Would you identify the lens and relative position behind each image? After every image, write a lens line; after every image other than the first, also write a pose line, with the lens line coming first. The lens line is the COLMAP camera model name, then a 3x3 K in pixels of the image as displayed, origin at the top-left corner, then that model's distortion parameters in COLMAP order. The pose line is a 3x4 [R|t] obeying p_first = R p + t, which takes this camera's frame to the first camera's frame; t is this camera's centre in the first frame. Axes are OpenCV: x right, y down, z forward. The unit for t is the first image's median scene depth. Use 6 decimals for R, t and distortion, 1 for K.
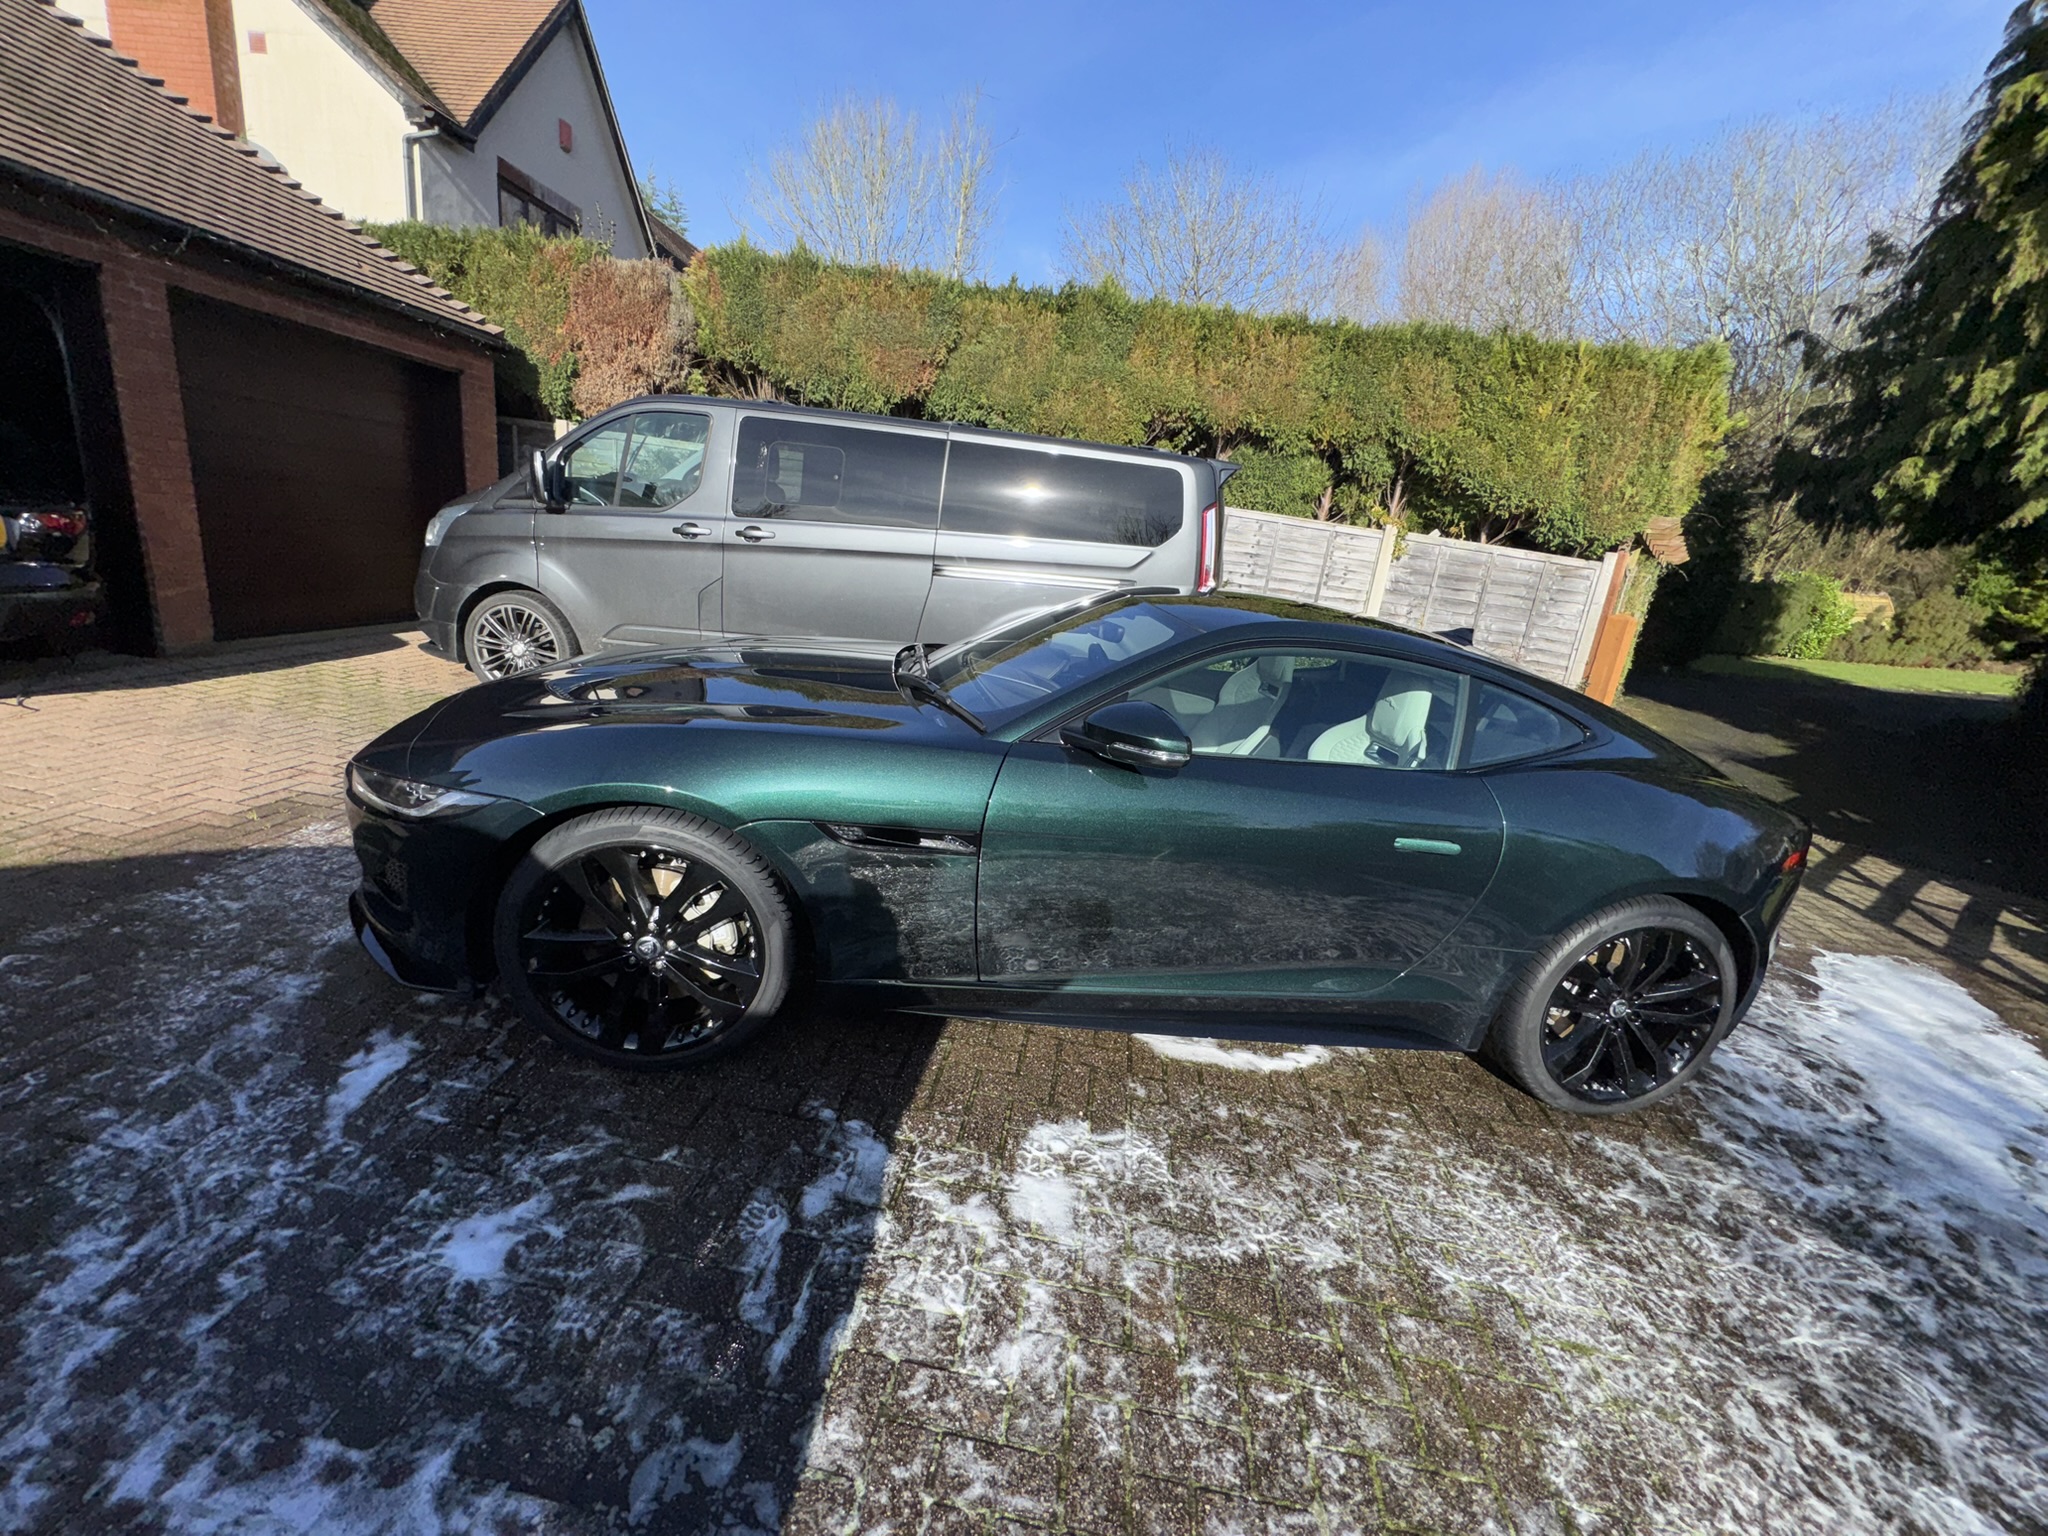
lens RADIAL K [[828.1, 0, 1020.8], [0, 828.1, 766.8], [0, 0, 1]] dist [-0.001425, -0.000257]
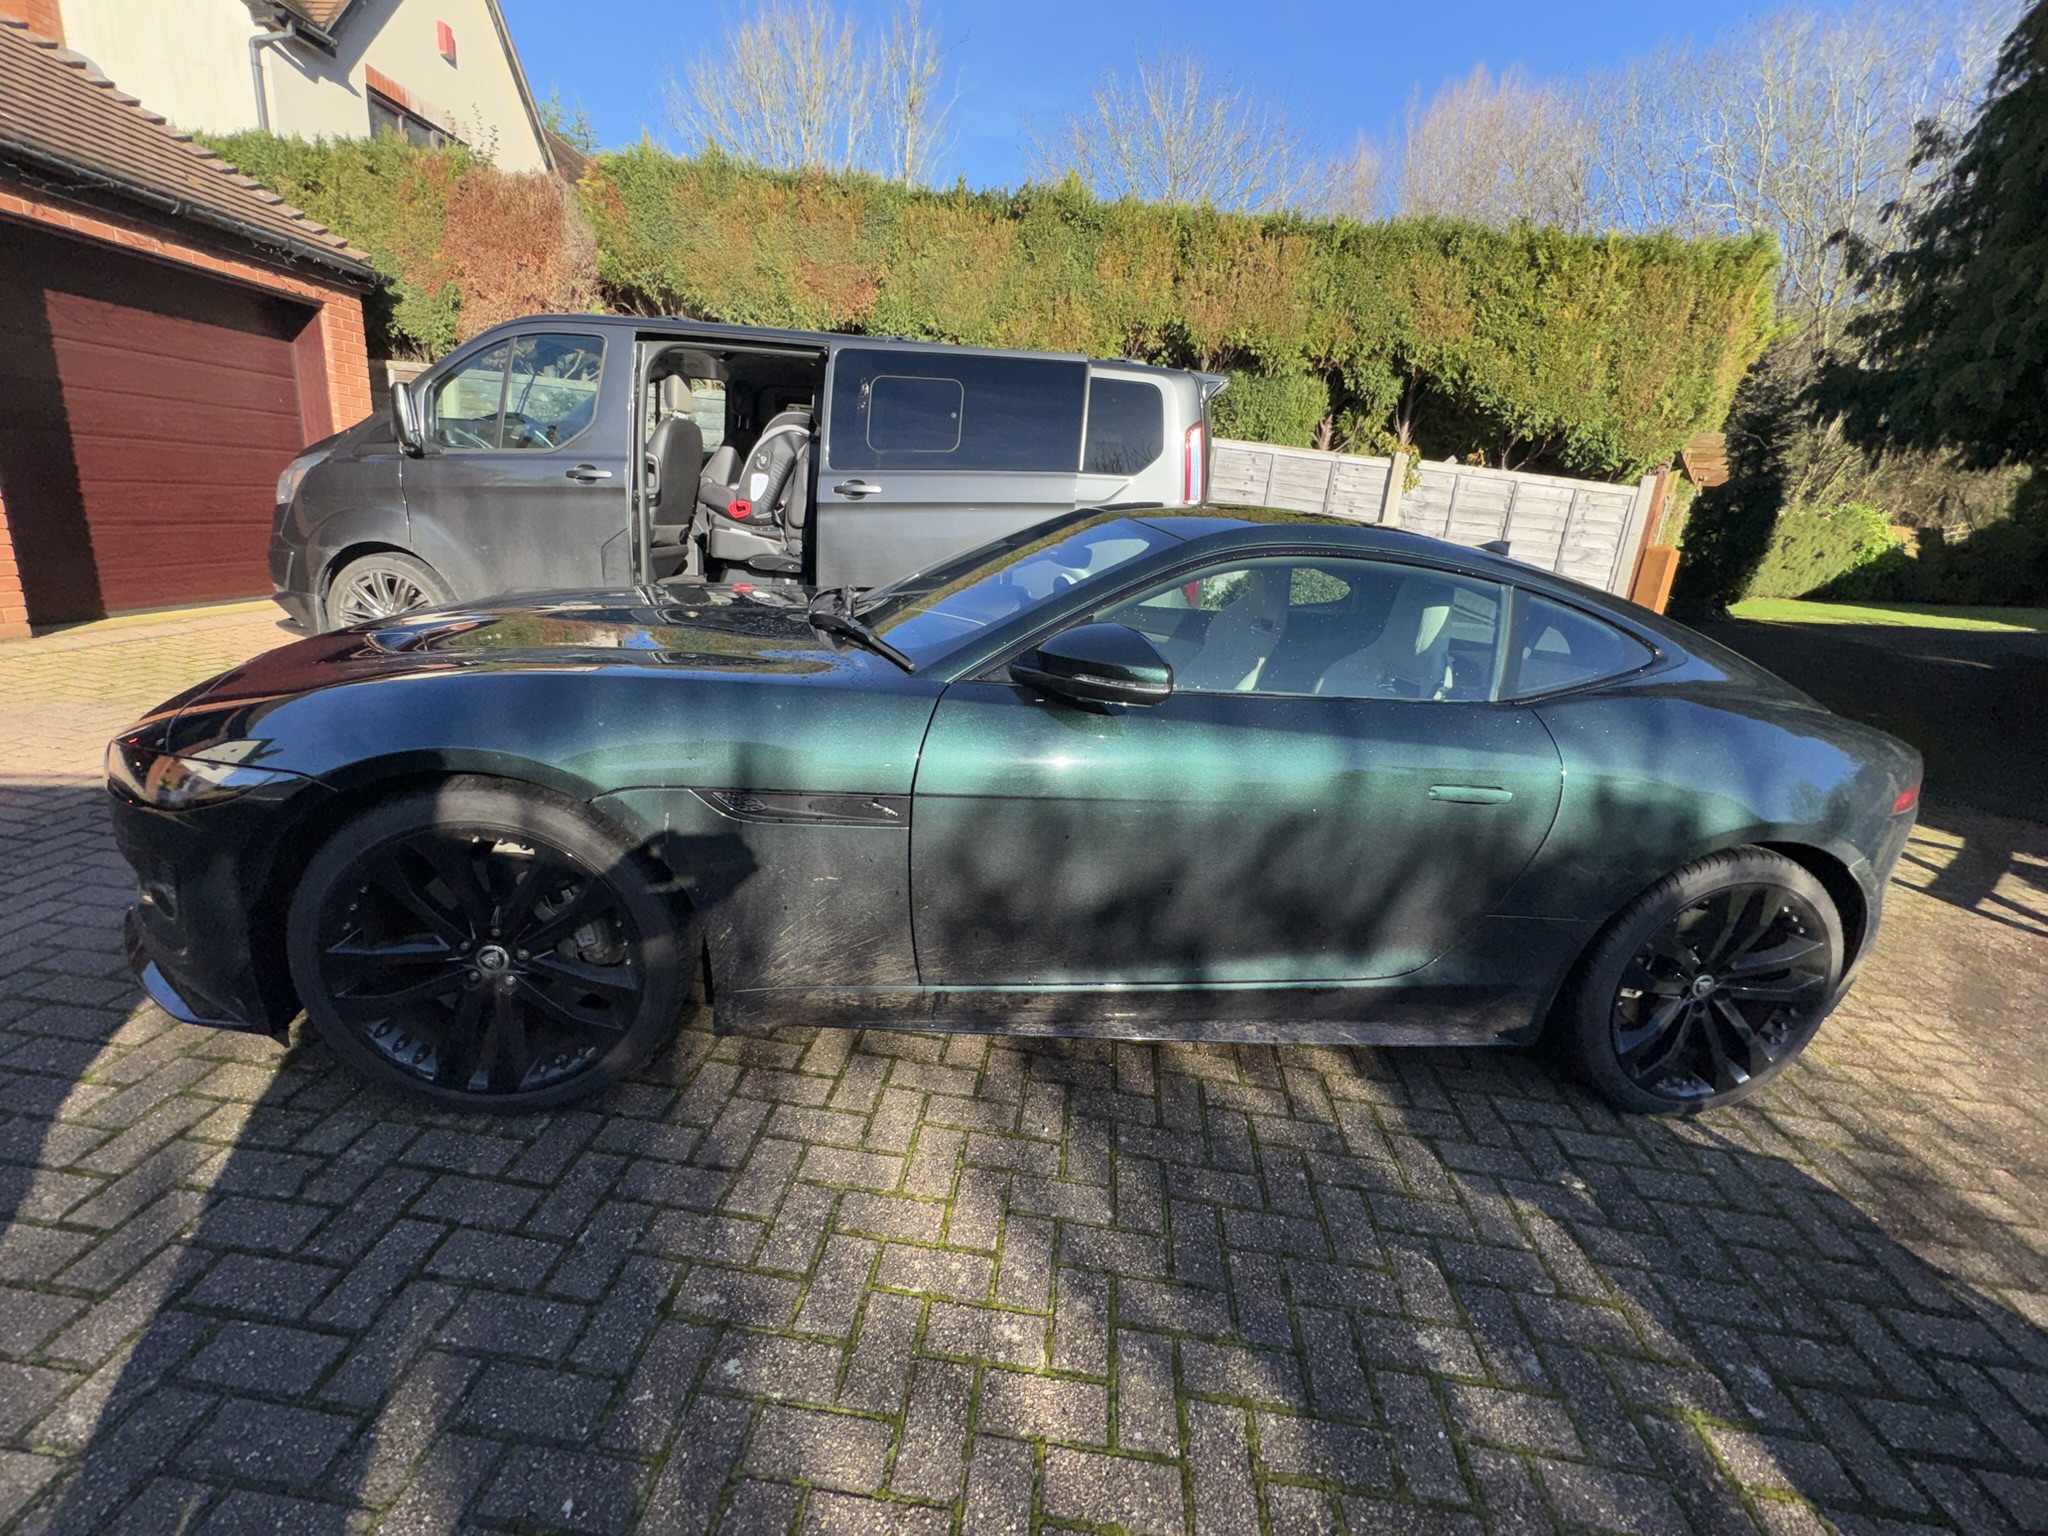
lens RADIAL K [[906.9, 0, 1018.7], [0, 906.9, 770.2], [0, 0, 1]] dist [-0.002141, 0.000240]
pose [[0.999151, -0.036427, 0.019220, 0.010596], [0.036040, 0.999148, 0.020095, 0.011428], [-0.019936, -0.019386, 0.999613, 0.038311]]
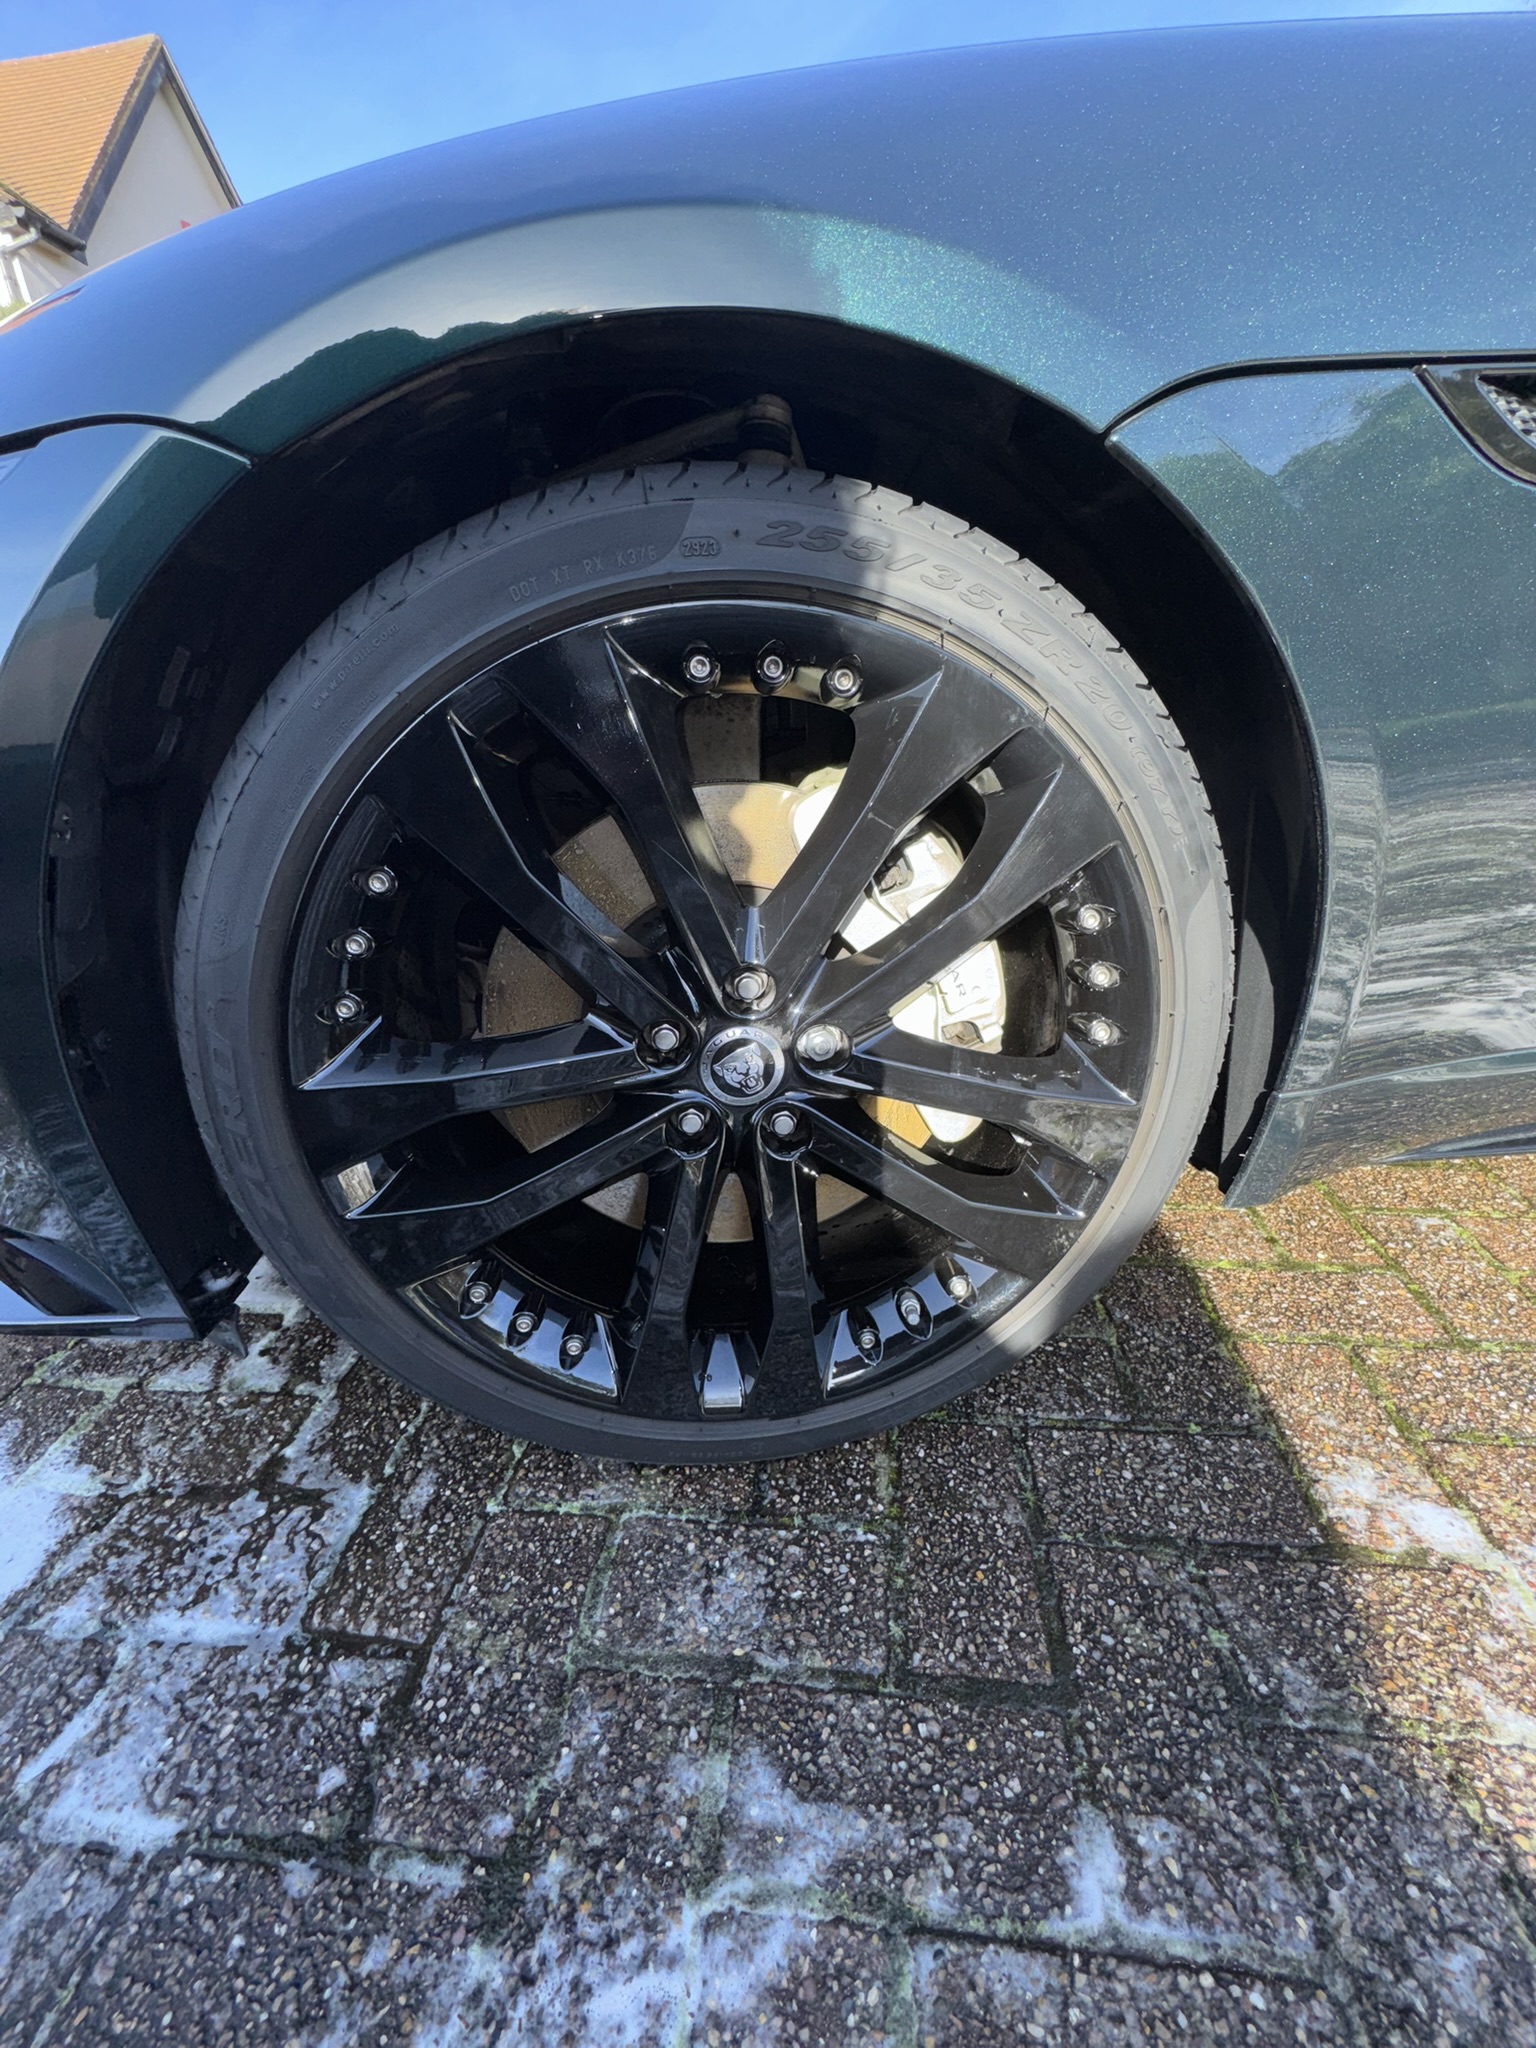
lens RADIAL K [[819.4, 0, 769.0], [0, 819.4, 1020.7], [0, 0, 1]] dist [0.001306, -0.000209]
pose [[0.984045, -0.169645, -0.053624, -0.121058], [0.174209, 0.979949, 0.096704, 0.050659], [0.036144, -0.104502, 0.993868, 0.207606]]
